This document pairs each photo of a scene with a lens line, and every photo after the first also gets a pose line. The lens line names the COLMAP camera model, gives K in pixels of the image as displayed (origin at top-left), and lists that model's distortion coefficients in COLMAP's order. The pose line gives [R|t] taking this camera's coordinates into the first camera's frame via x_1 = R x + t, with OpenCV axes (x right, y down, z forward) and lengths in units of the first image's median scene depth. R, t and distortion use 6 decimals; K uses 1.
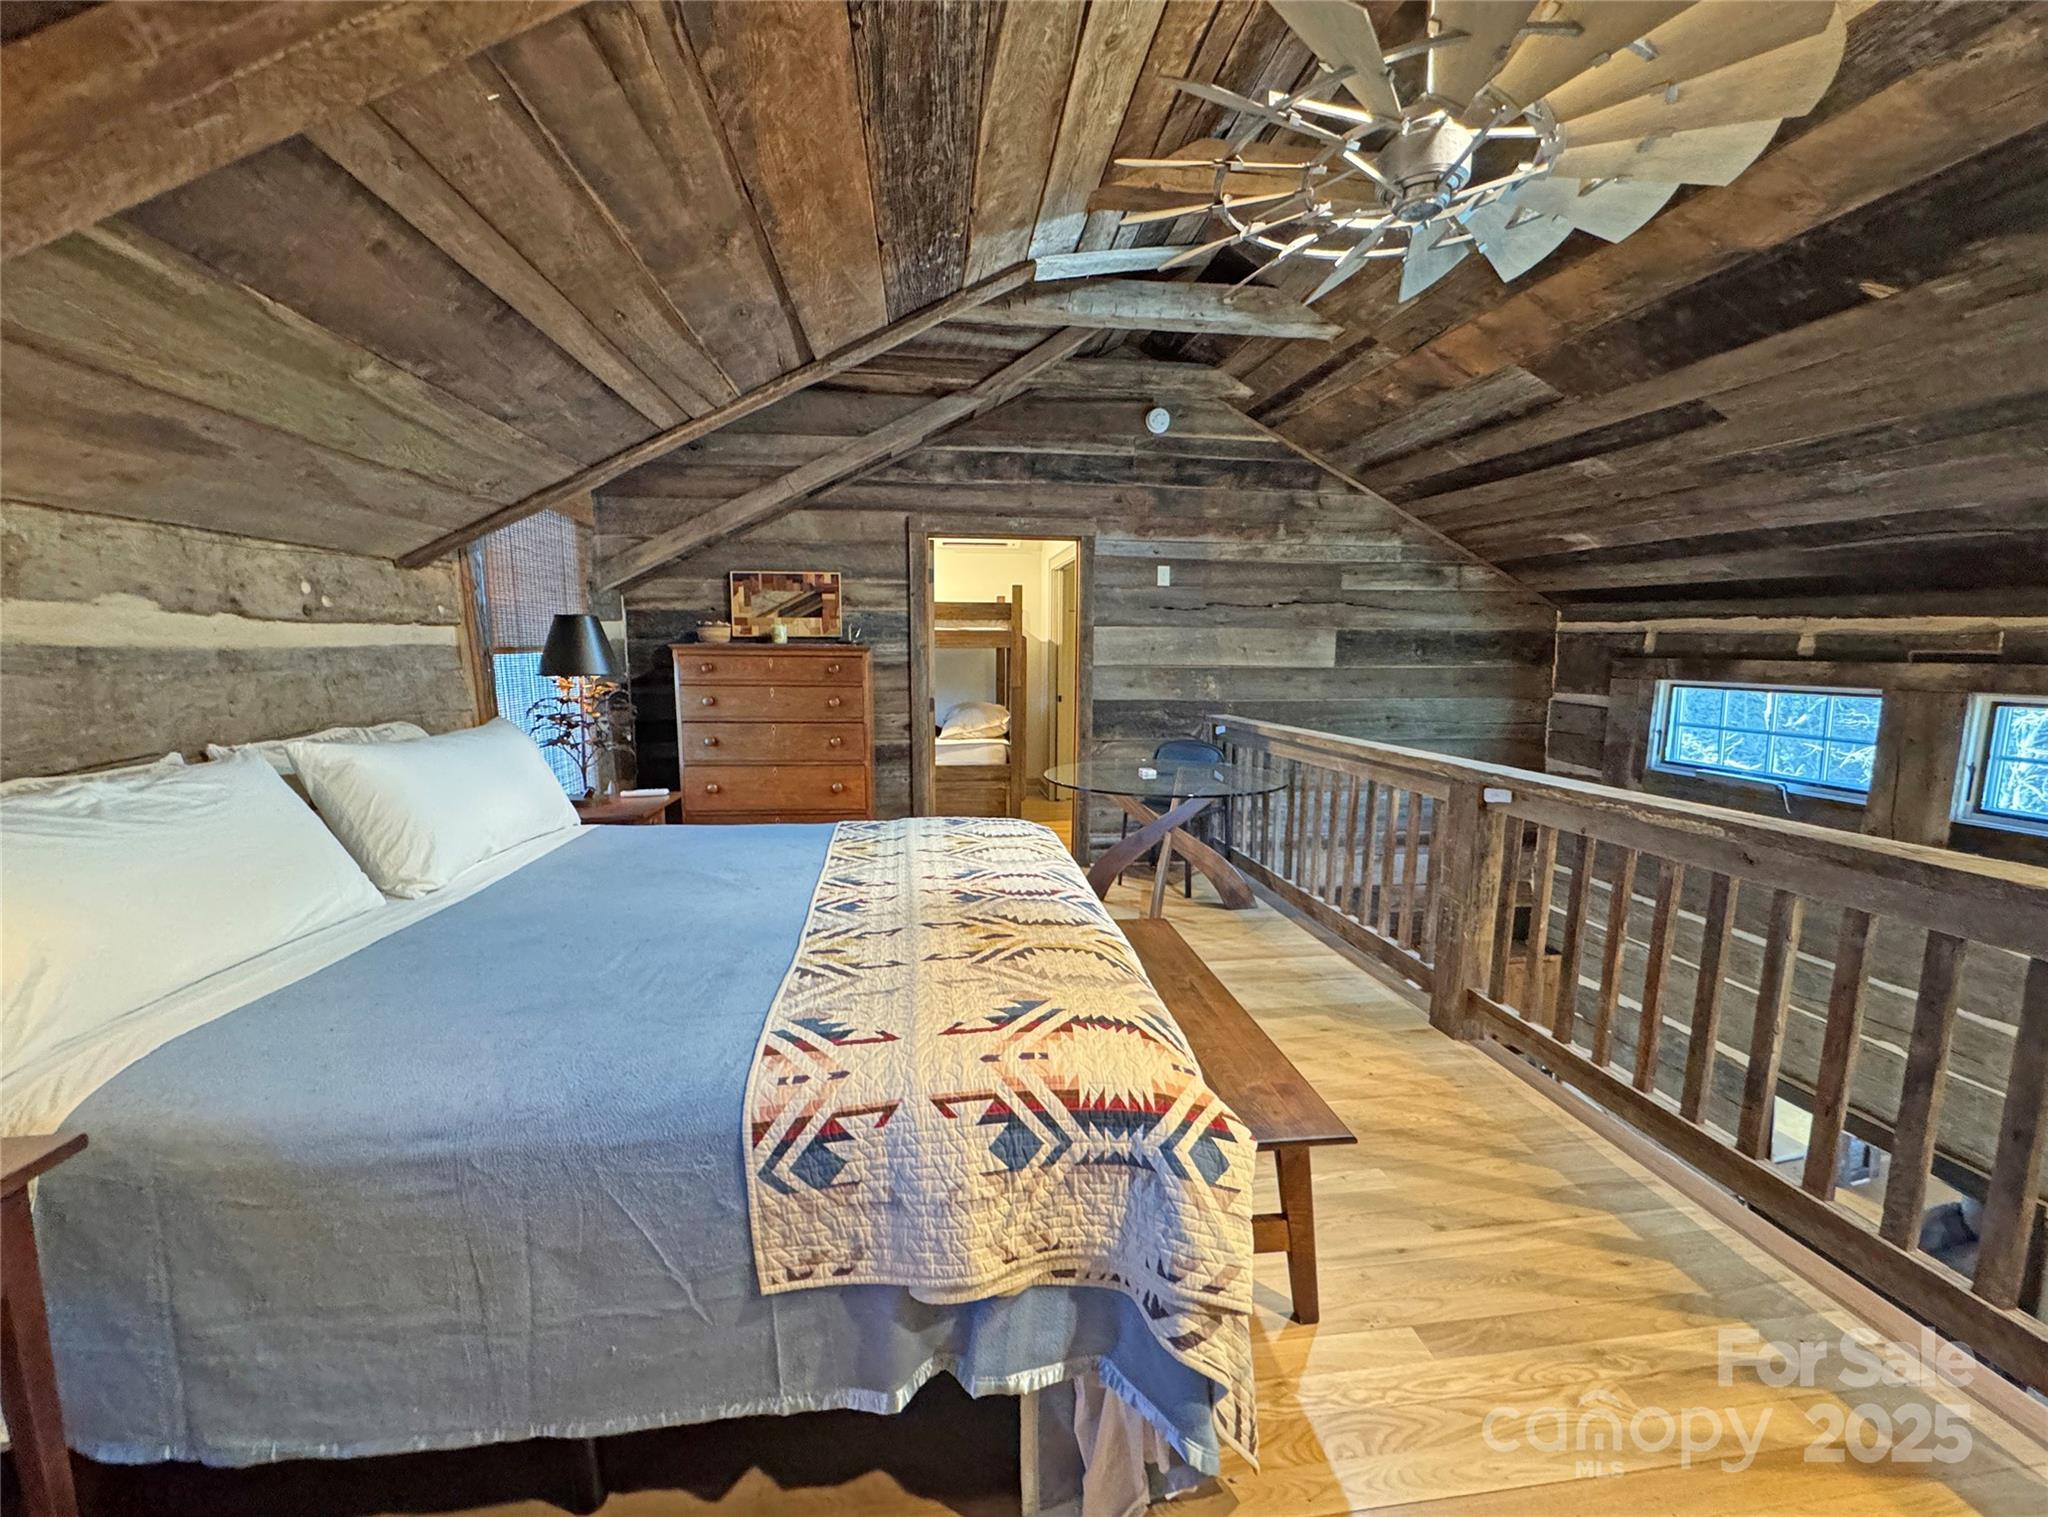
lens RADIAL K [[840.3, 0, 1025.5], [0, 840.3, 751.9], [0, 0, 1]] dist [-0.003122, -0.000290]
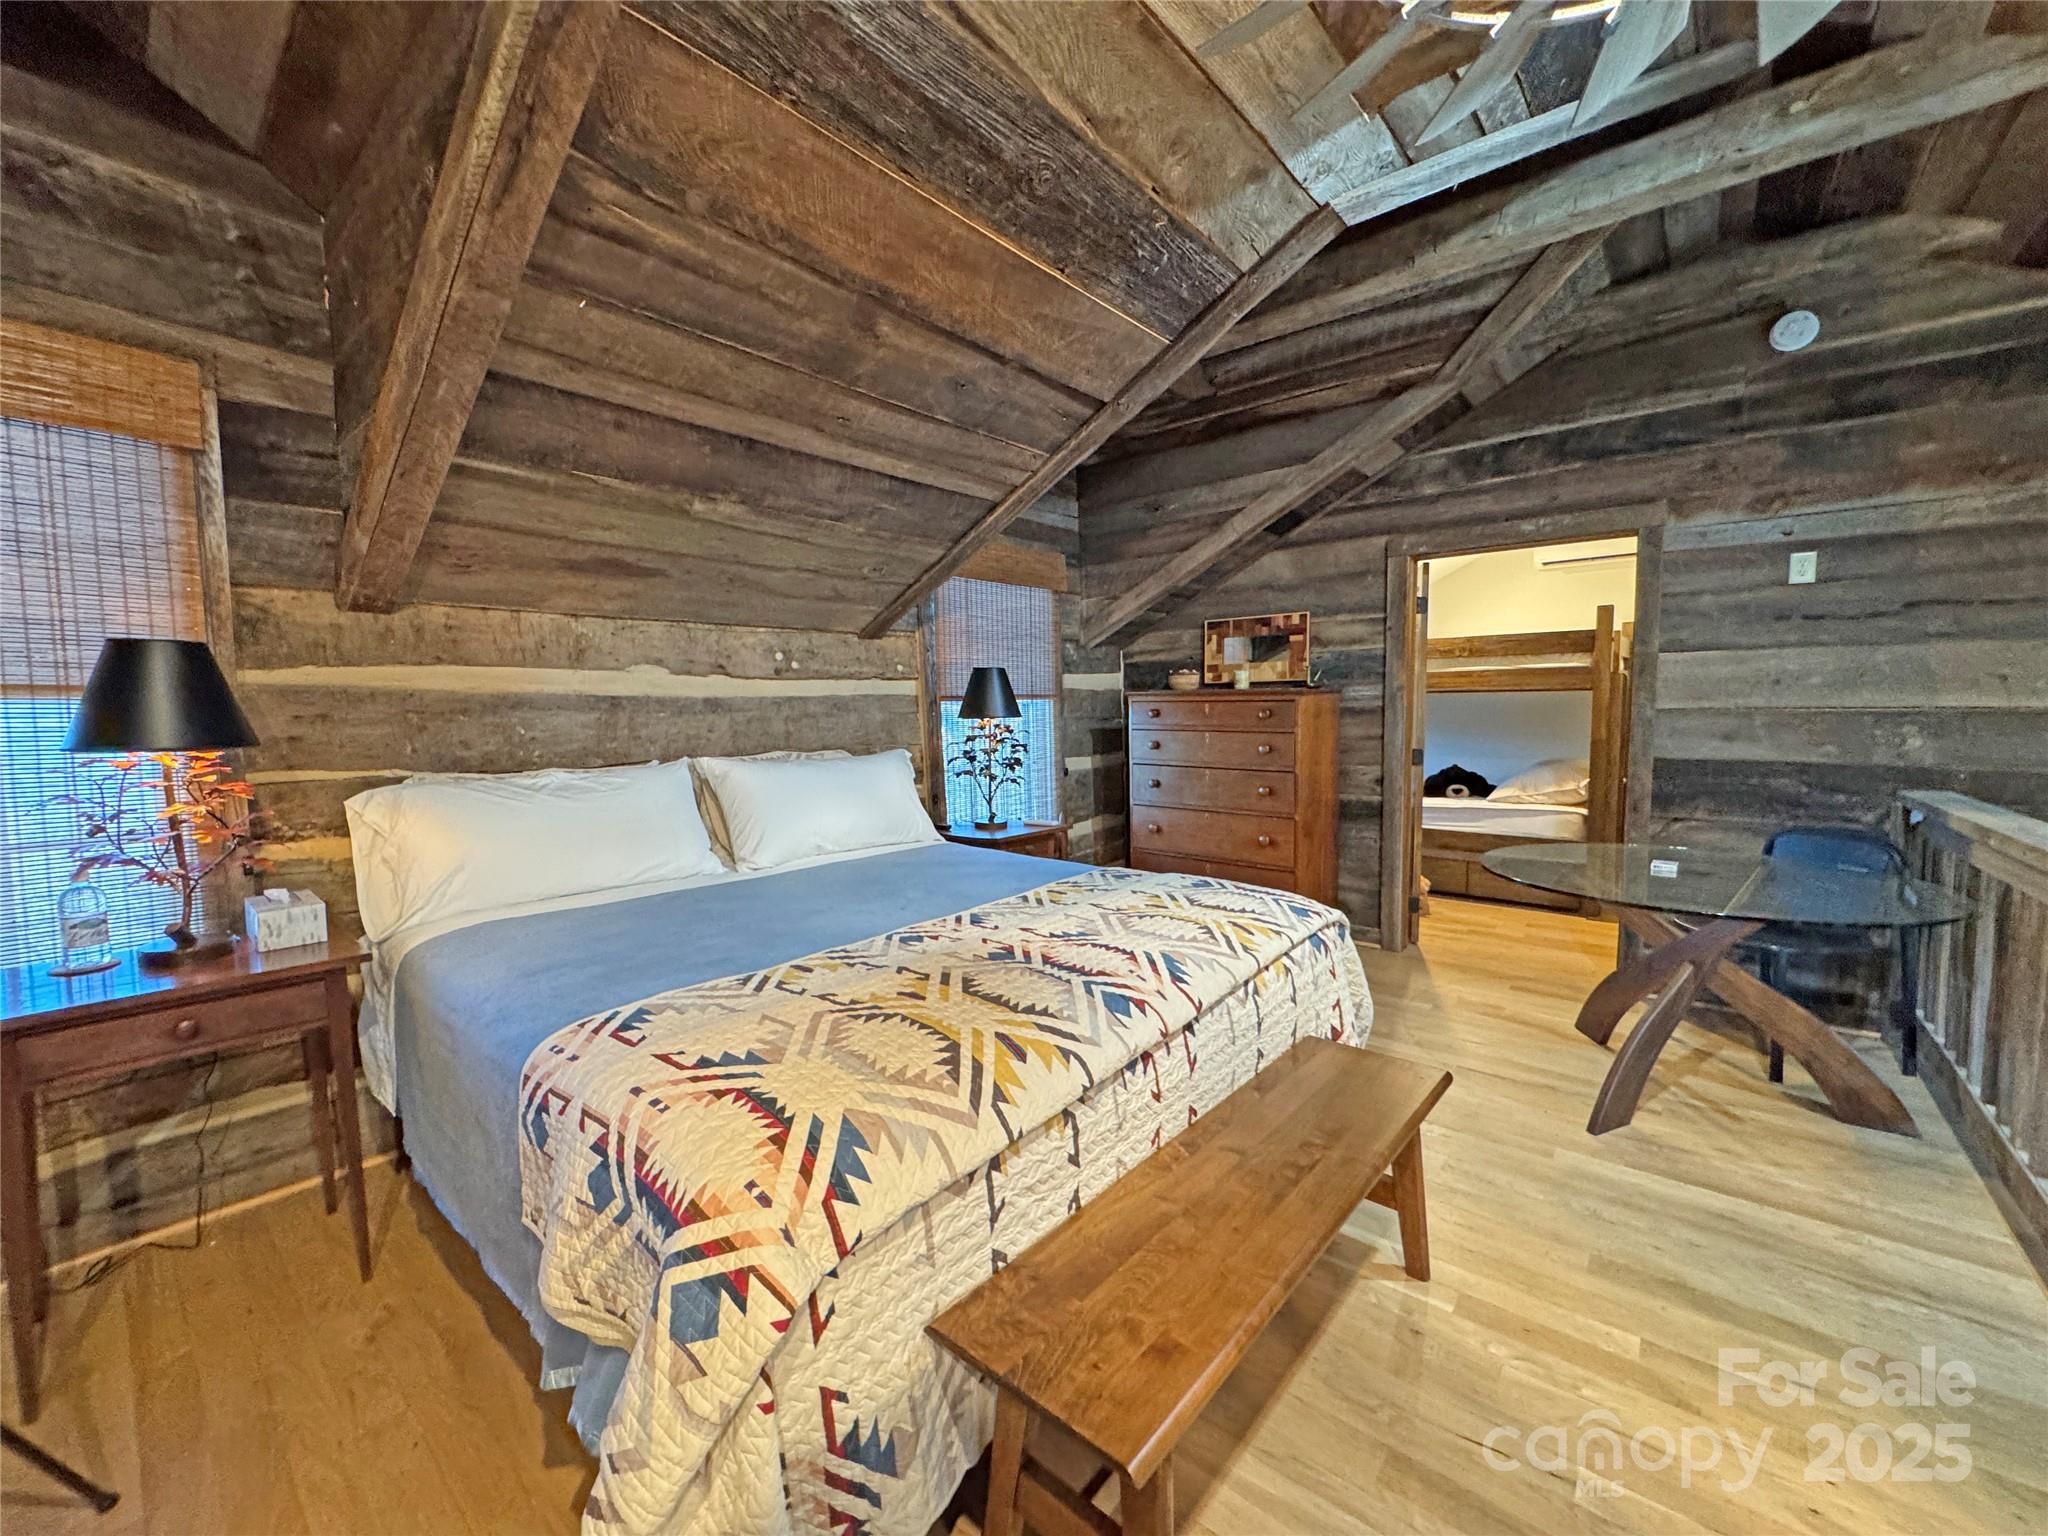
lens RADIAL K [[817.4, 0, 1023.1], [0, 817.4, 763.9], [0, 0, 1]] dist [-0.002090, -0.000075]
pose [[0.678398, 0.040096, -0.733600, 0.362749], [-0.074749, 0.997095, -0.014626, -0.012807], [0.730882, 0.064758, 0.679424, 0.253712]]
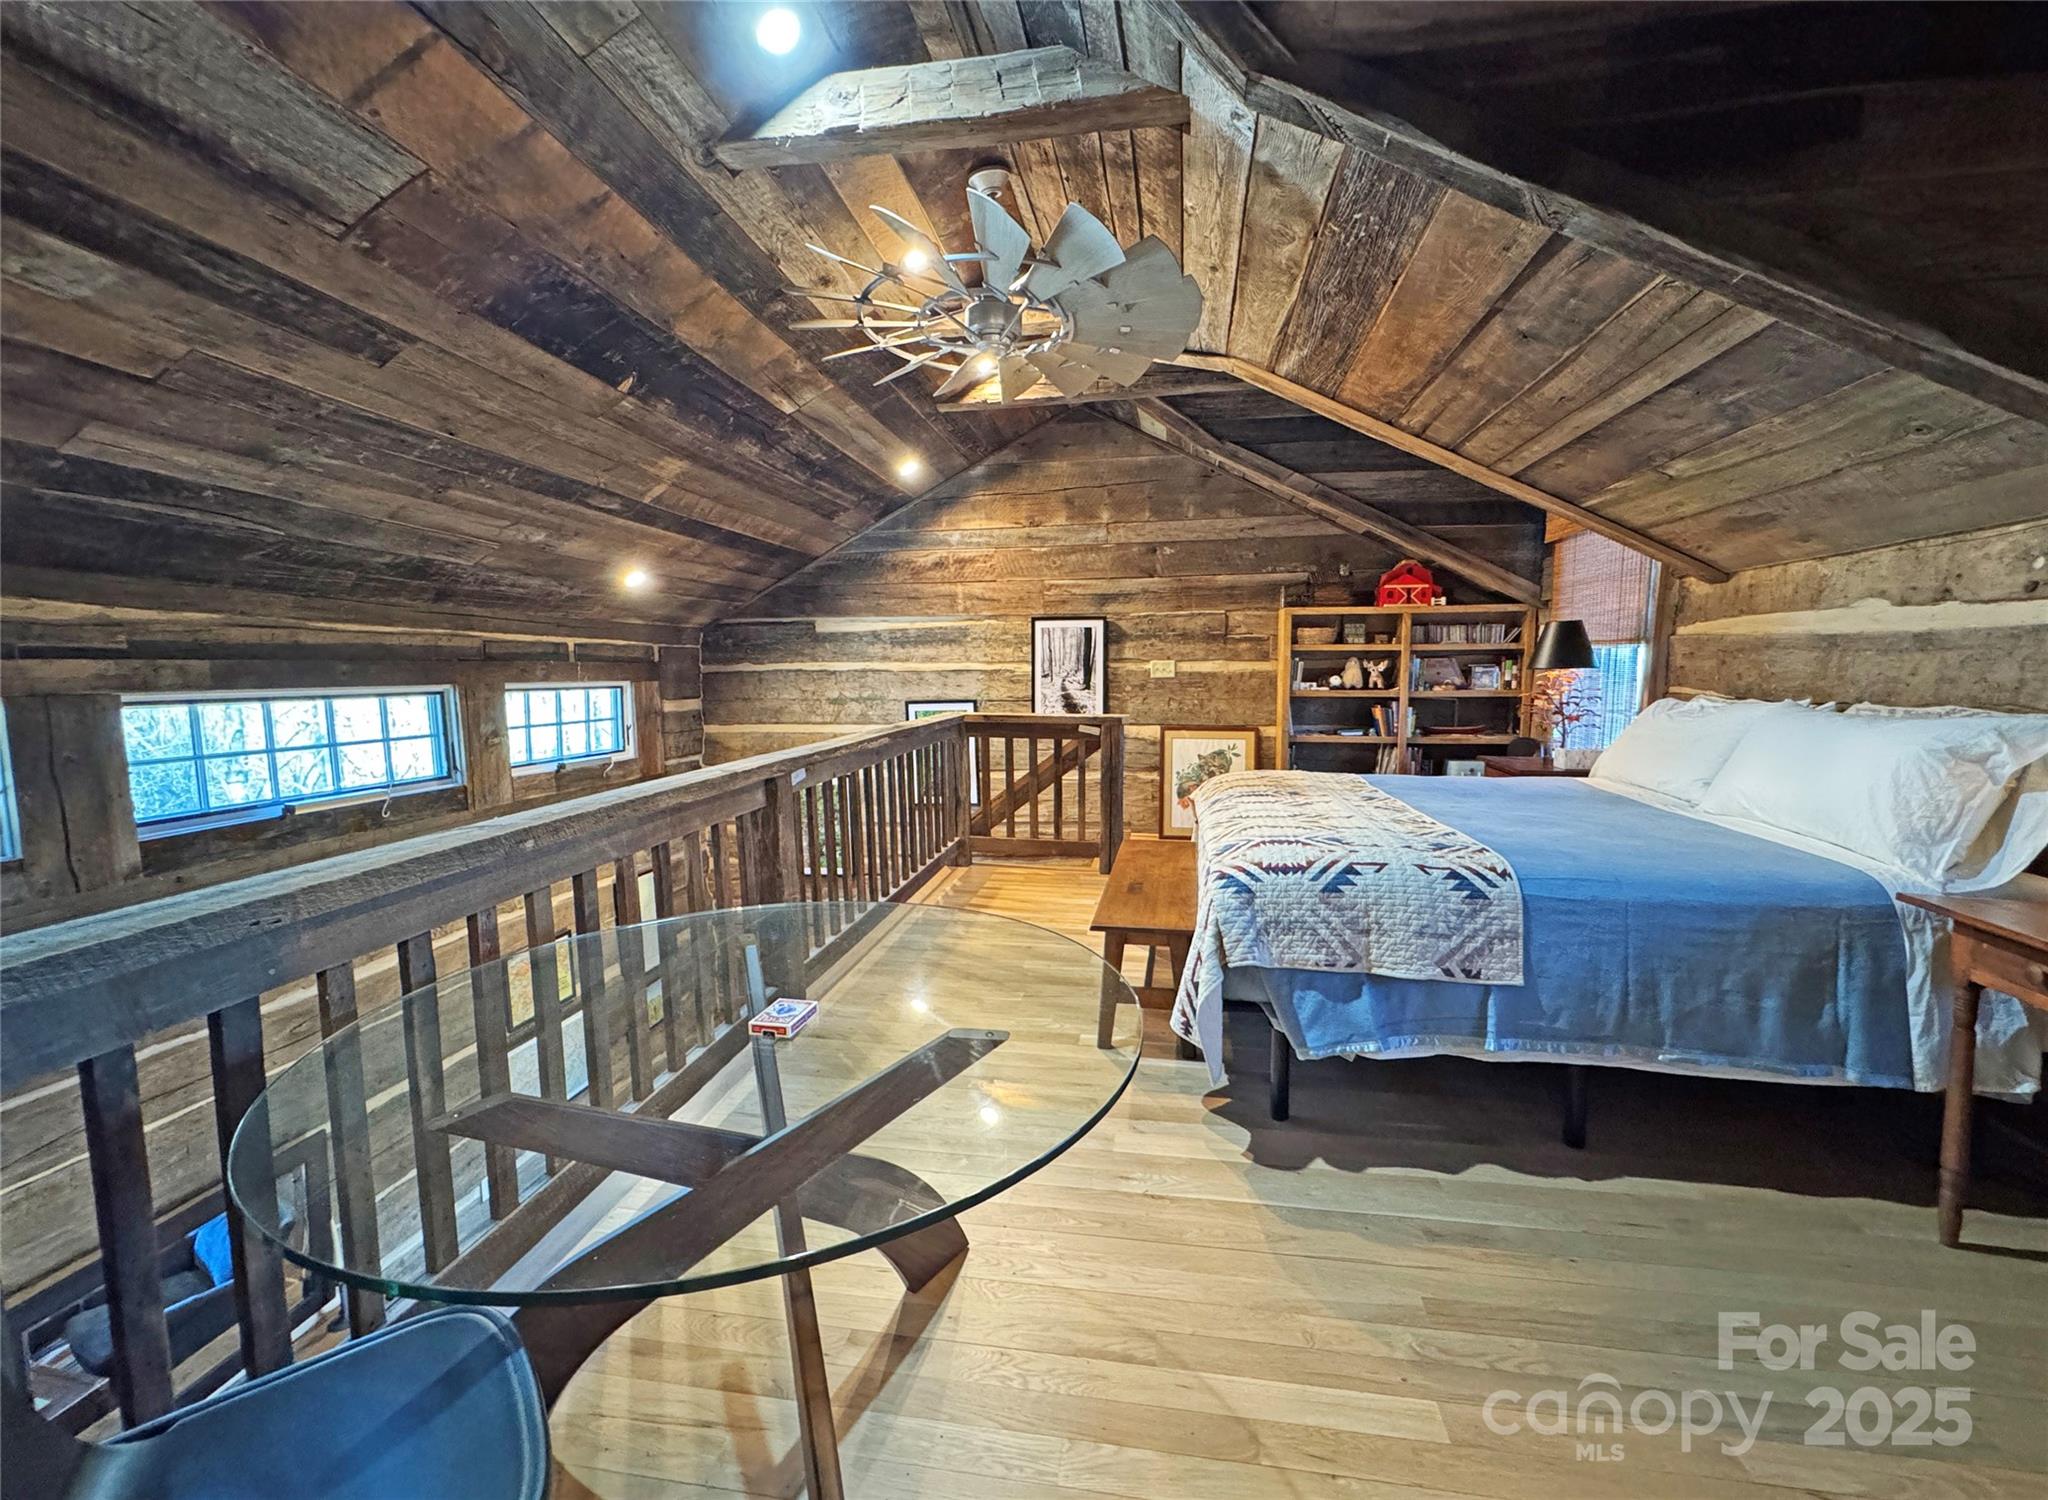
lens RADIAL K [[850.0, 0, 1032.6], [0, 850.0, 742.1], [0, 0, 1]] dist [-0.001672, -0.000176]
pose [[-0.960705, -0.020769, 0.276792, -0.021029], [0.037765, 0.978143, 0.204473, -0.172611], [-0.274989, 0.206892, -0.938923, 1.650203]]
